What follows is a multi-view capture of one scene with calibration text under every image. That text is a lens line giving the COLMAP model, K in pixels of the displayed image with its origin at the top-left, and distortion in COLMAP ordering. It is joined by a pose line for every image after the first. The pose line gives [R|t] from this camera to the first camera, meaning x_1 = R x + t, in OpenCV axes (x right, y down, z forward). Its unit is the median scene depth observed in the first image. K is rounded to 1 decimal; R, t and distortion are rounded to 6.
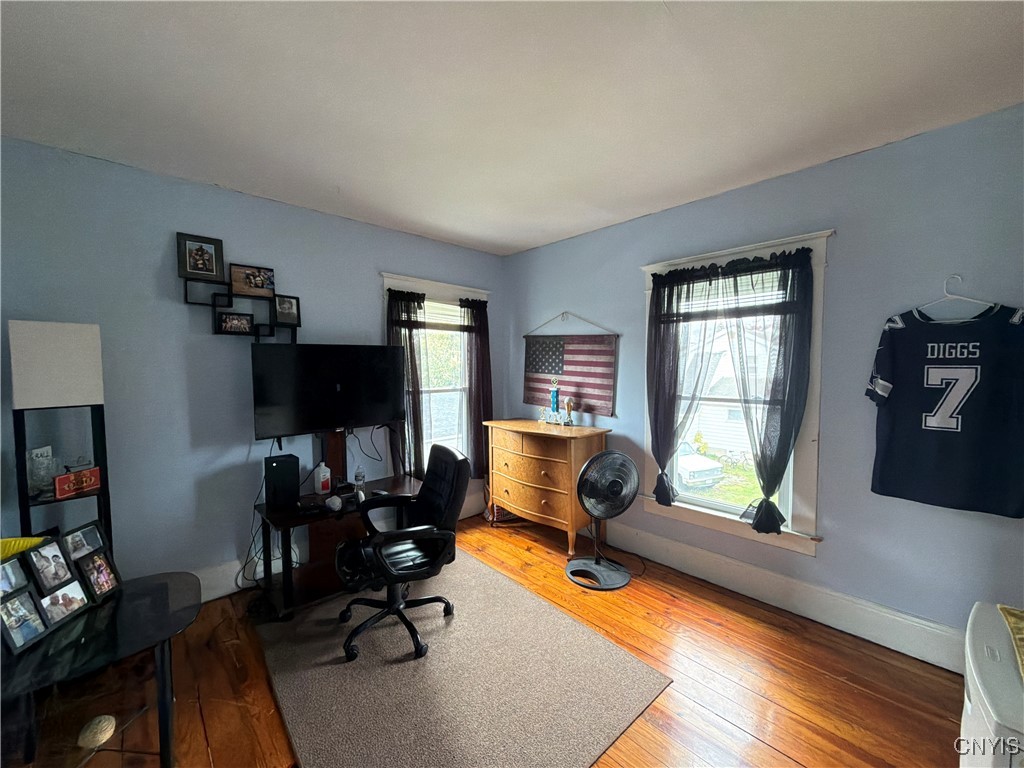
lens RADIAL K [[406.4, 0, 512.9], [0, 406.4, 385.7], [0, 0, 1]] dist [-0.002233, 0.000477]
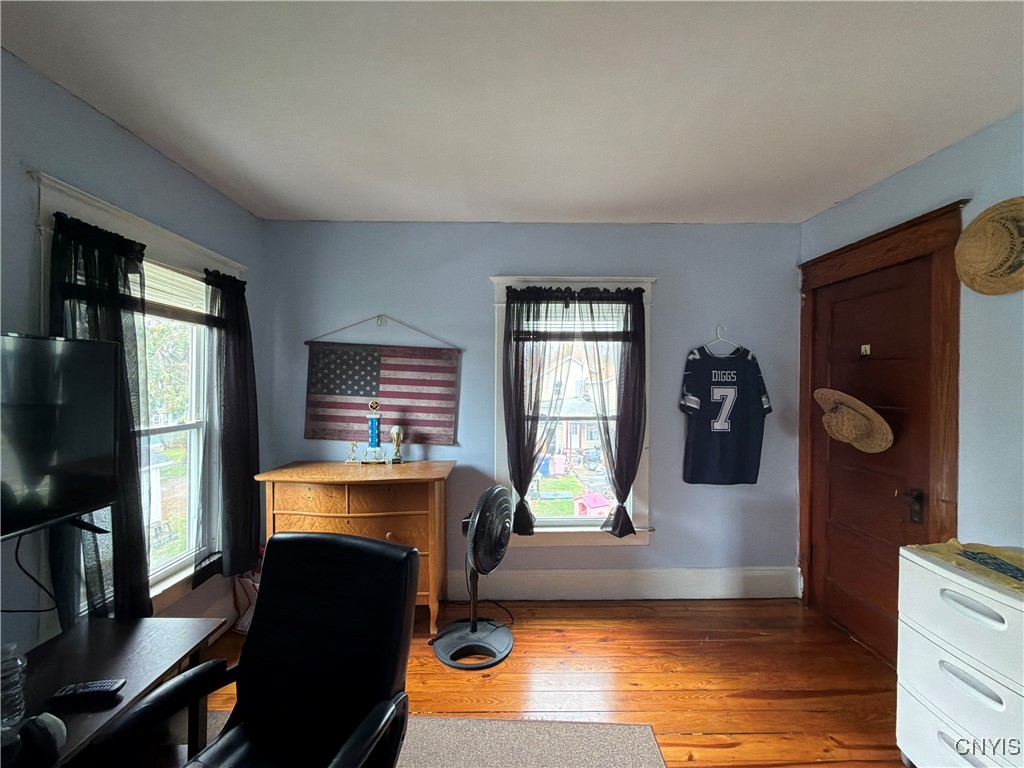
lens RADIAL K [[406.4, 0, 513.2], [0, 406.4, 384.6], [0, 0, 1]] dist [-0.002233, 0.000477]
pose [[0.675678, 0.002368, 0.737193, -0.341198], [0.031573, 0.998984, -0.032147, -0.021851], [-0.736520, 0.044996, 0.674917, 0.384505]]
